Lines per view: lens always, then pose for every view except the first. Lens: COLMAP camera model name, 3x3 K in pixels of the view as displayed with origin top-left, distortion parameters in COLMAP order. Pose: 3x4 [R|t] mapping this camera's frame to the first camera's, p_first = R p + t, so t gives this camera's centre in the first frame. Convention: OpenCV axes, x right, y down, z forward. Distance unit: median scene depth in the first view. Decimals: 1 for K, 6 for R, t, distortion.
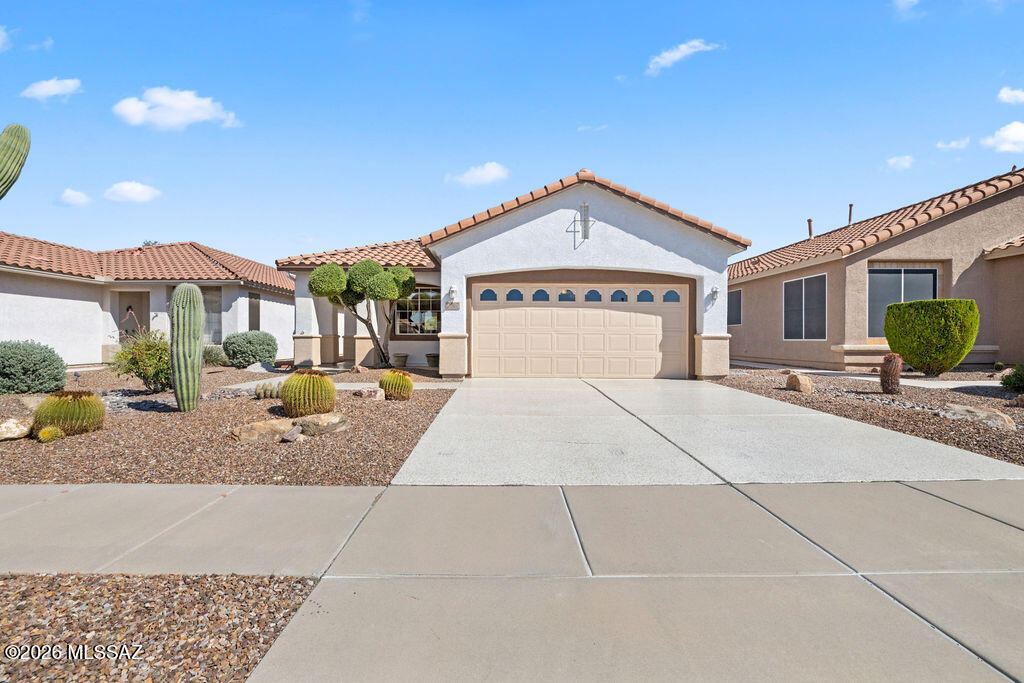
lens RADIAL K [[442.9, 0, 512.0], [0, 442.9, 341.5], [0, 0, 1]] dist [0.001736, 0.000077]
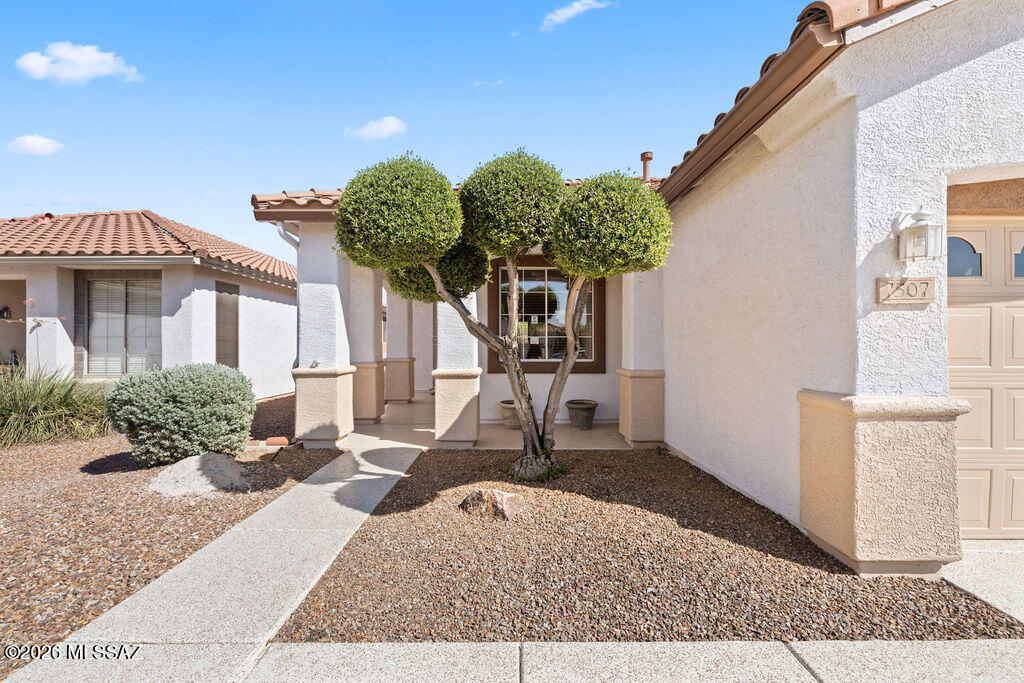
lens RADIAL K [[434.1, 0, 516.8], [0, 434.1, 339.9], [0, 0, 1]] dist [0.013848, -0.008534]
pose [[0.999993, -0.002954, -0.002143, -0.308421], [0.002930, 0.999937, -0.010796, -0.043884], [0.002175, 0.010790, 0.999939, 0.645970]]
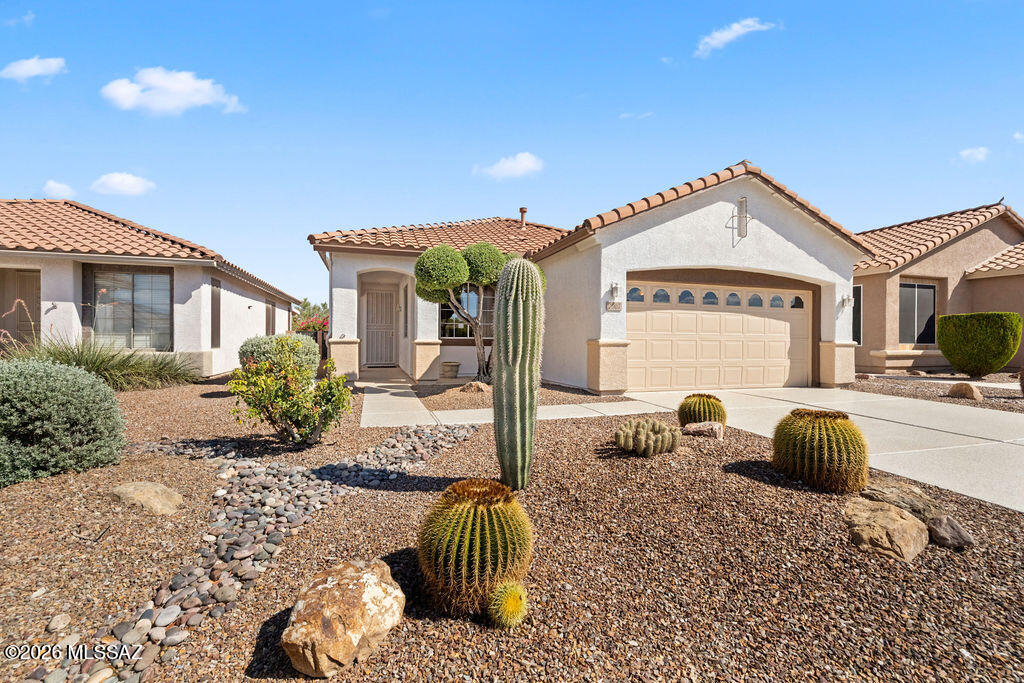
lens RADIAL K [[434.1, 0, 516.8], [0, 434.1, 339.9], [0, 0, 1]] dist [0.013848, -0.008534]
pose [[0.951343, 0.002824, 0.308120, -0.477238], [-0.002440, 0.999996, -0.001630, -0.014939], [-0.308123, 0.000799, 0.951346, 0.250677]]
